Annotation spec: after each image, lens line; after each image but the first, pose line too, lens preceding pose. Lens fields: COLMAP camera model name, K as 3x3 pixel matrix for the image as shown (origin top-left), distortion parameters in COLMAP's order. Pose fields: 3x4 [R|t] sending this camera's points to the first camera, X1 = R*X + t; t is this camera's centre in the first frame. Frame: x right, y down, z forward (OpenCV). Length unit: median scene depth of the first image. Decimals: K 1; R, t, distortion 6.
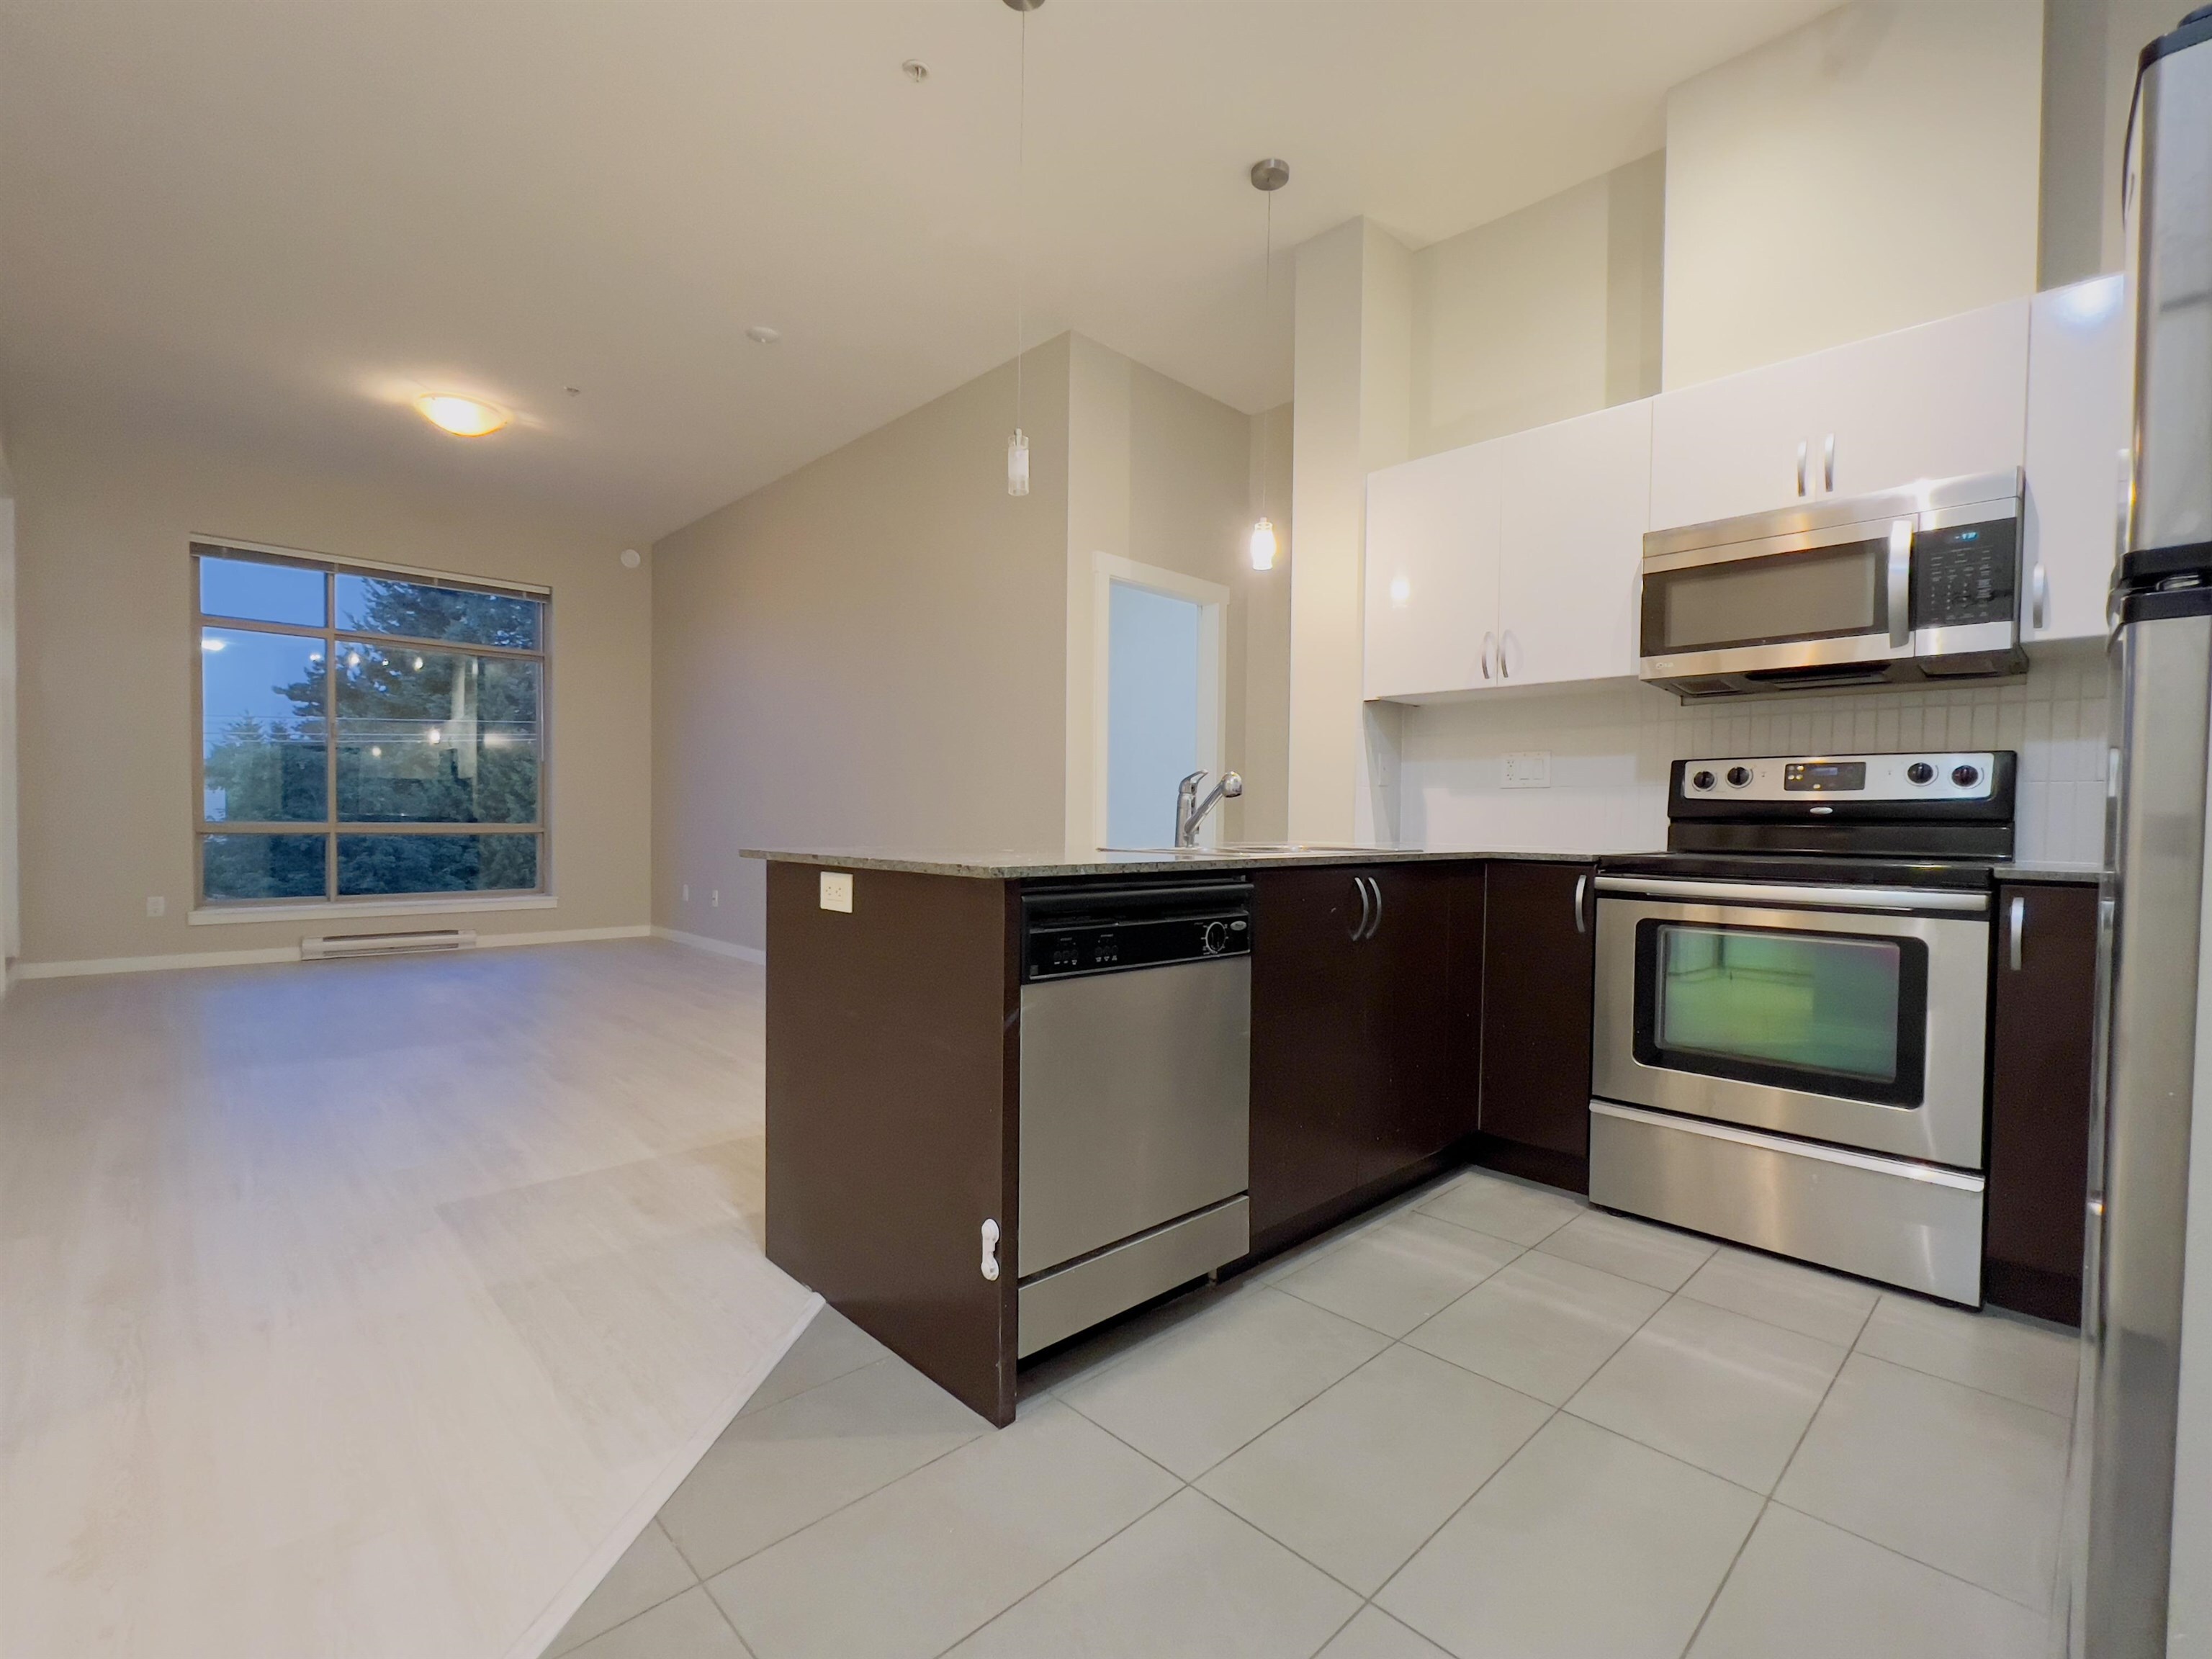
lens RADIAL K [[989.0, 0, 1102.7], [0, 989.0, 837.7], [0, 0, 1]] dist [0.003153, -0.000155]
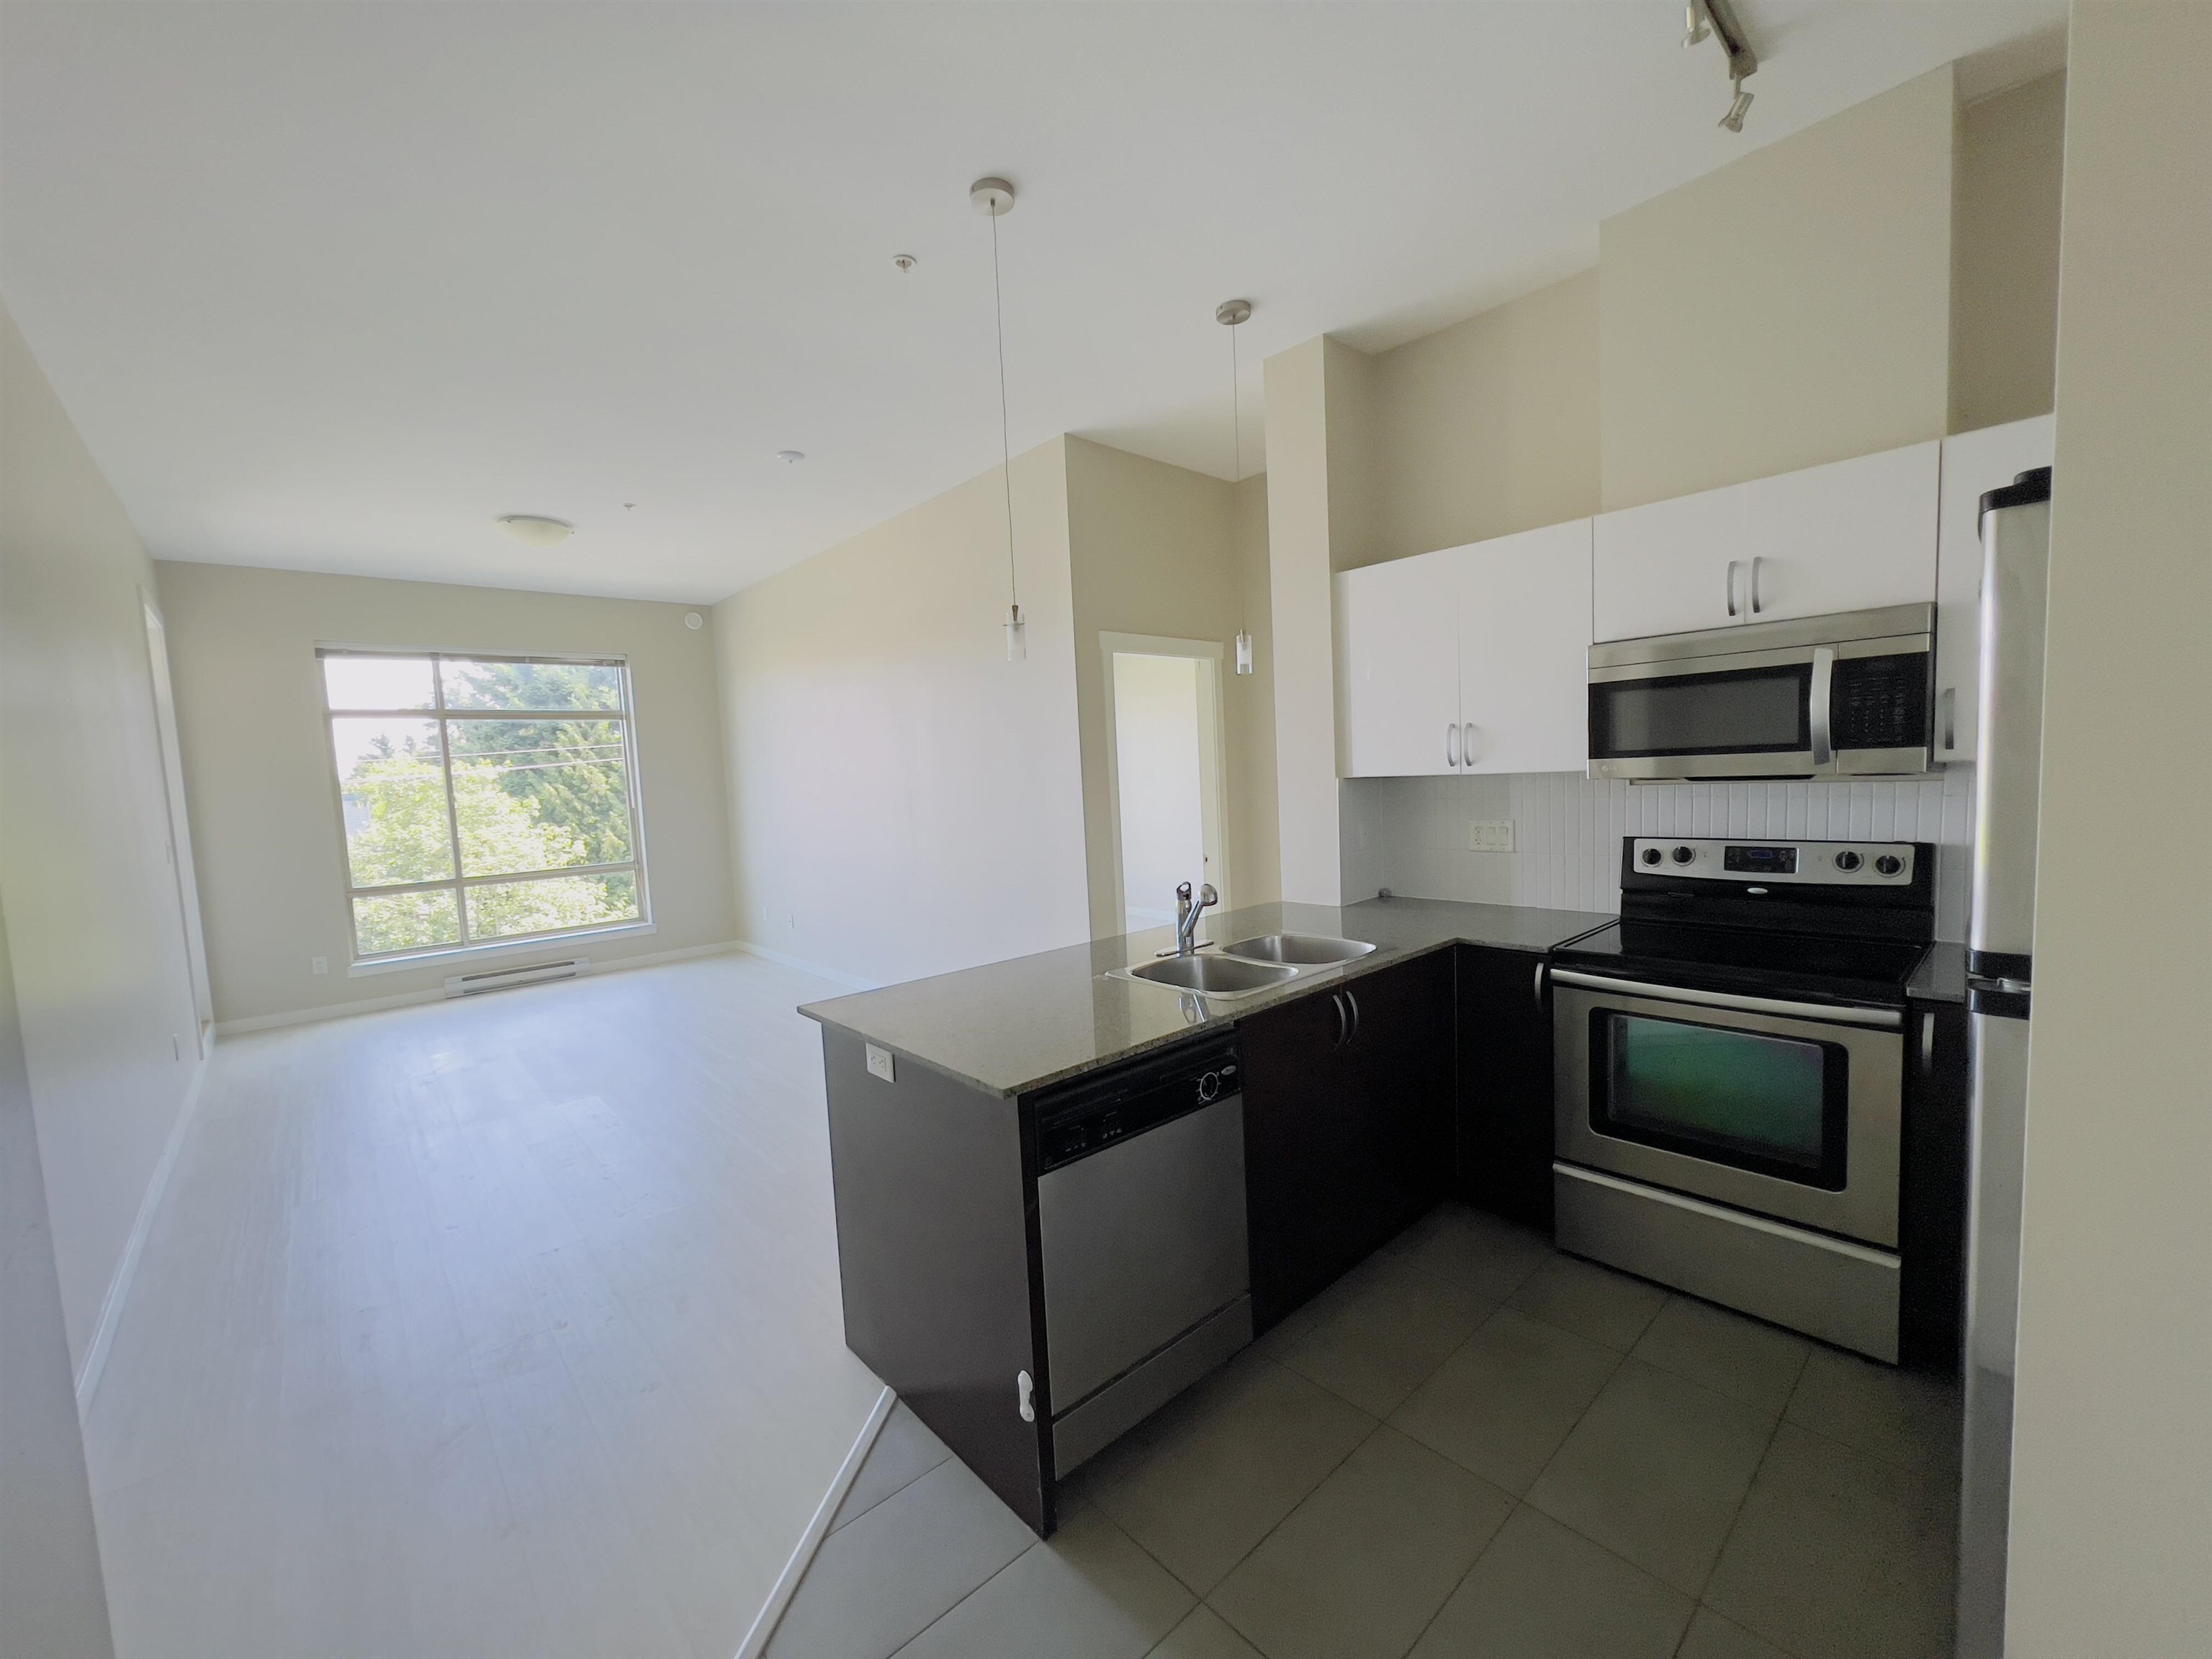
lens RADIAL K [[882.6, 0, 1107.3], [0, 882.6, 831.3], [0, 0, 1]] dist [0.000881, 0.000658]
pose [[0.997798, -0.056836, -0.034200, 0.041275], [0.058661, 0.996765, 0.054938, -0.217896], [0.030967, -0.056823, 0.997904, -0.006681]]
